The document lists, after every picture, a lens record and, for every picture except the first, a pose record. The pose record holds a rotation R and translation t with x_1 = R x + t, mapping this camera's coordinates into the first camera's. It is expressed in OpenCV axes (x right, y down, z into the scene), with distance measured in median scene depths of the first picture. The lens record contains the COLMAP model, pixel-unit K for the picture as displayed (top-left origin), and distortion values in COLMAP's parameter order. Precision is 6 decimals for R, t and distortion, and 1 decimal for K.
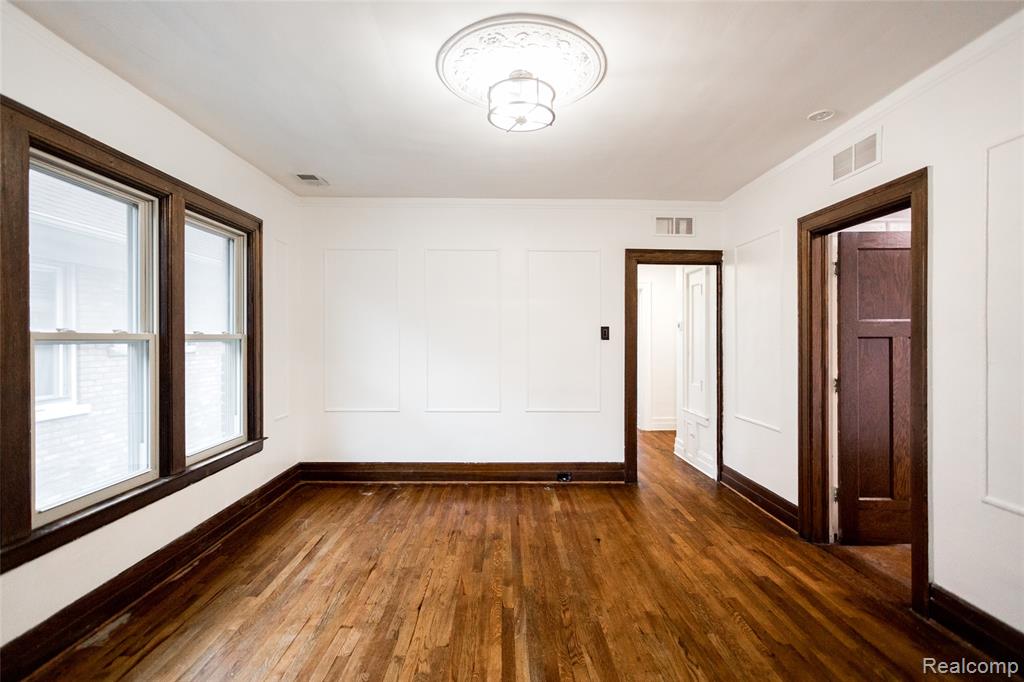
lens RADIAL K [[480.0, 0, 512.4], [0, 480.0, 340.2], [0, 0, 1]] dist [0.003747, 0.003235]
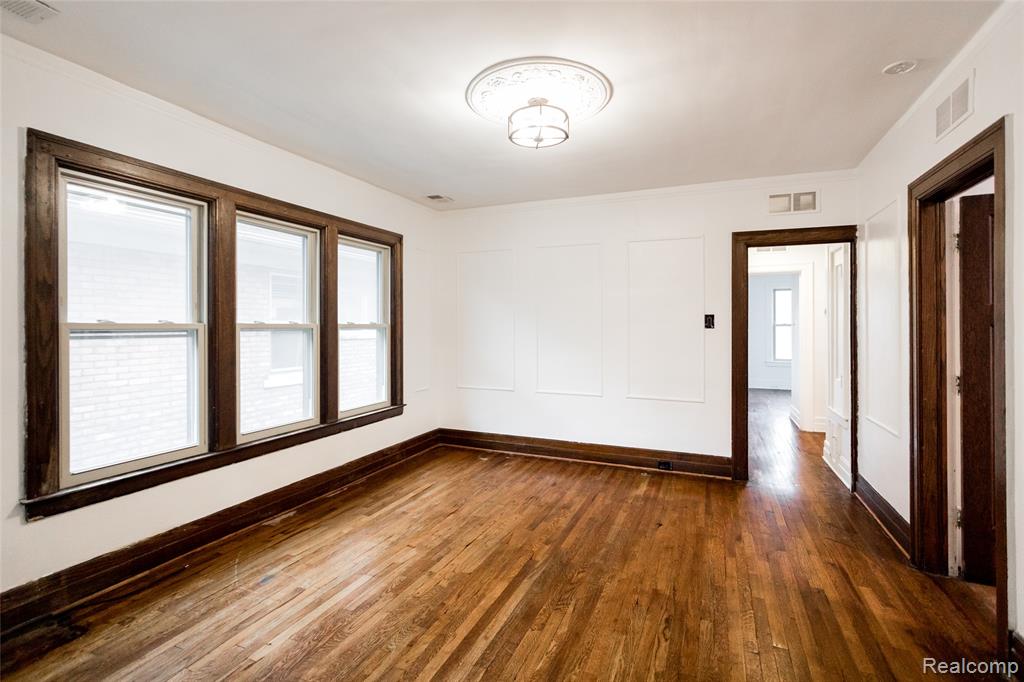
lens RADIAL K [[480.0, 0, 509.2], [0, 480.0, 328.6], [0, 0, 1]] dist [0.003747, 0.003235]
pose [[0.911232, 0.001583, -0.411890, 0.316725], [-0.000937, 0.999998, 0.001769, -0.002208], [0.411892, -0.001226, 0.911232, -0.062580]]
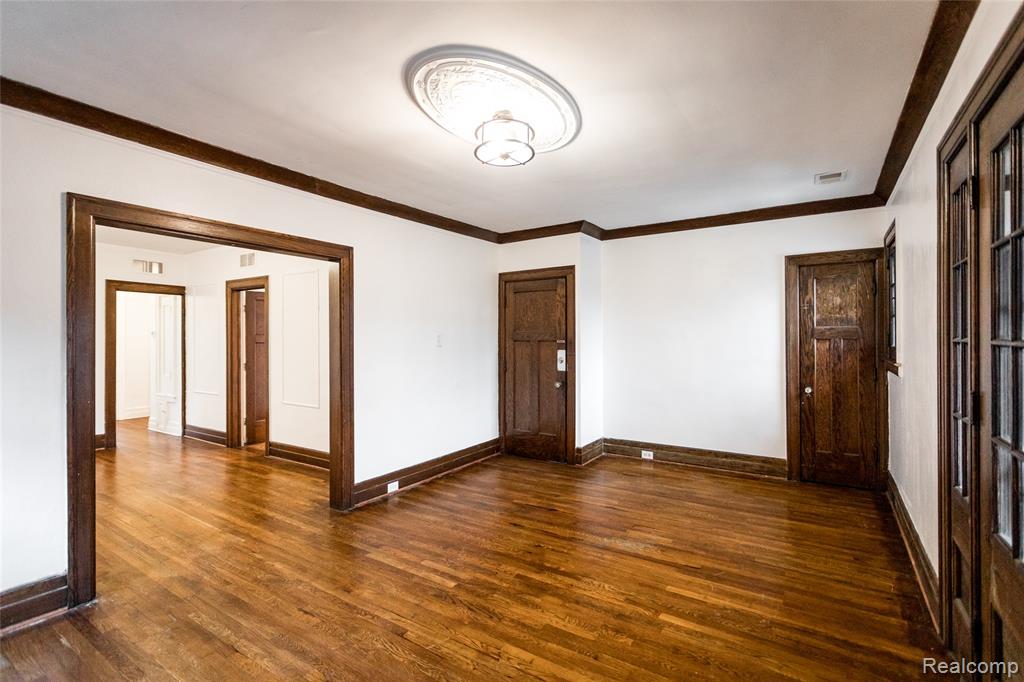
lens RADIAL K [[480.0, 0, 514.7], [0, 480.0, 335.9], [0, 0, 1]] dist [0.003747, 0.003235]
pose [[0.562259, 0.003109, 0.826956, -0.354399], [0.004777, 0.999964, -0.007008, -0.015495], [-0.826948, 0.007890, 0.562224, -1.063489]]
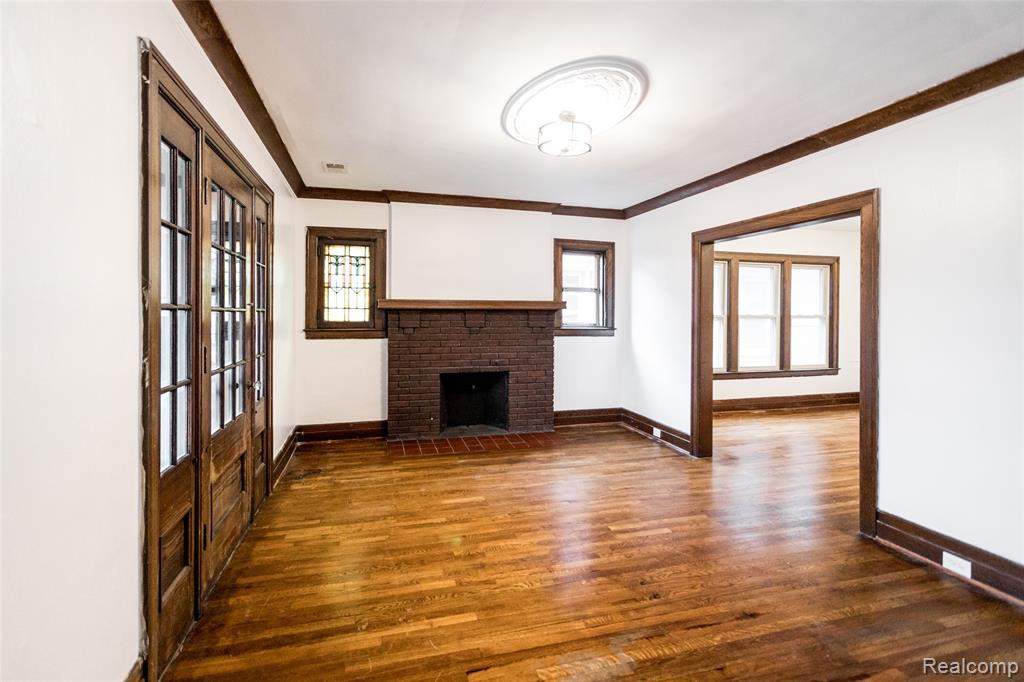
lens RADIAL K [[480.0, 0, 505.7], [0, 480.0, 318.4], [0, 0, 1]] dist [0.003747, 0.003235]
pose [[0.252078, 0.013191, -0.967617, 1.206884], [-0.009691, 0.999891, 0.011107, -0.008825], [0.967658, 0.006578, 0.252178, -0.936940]]
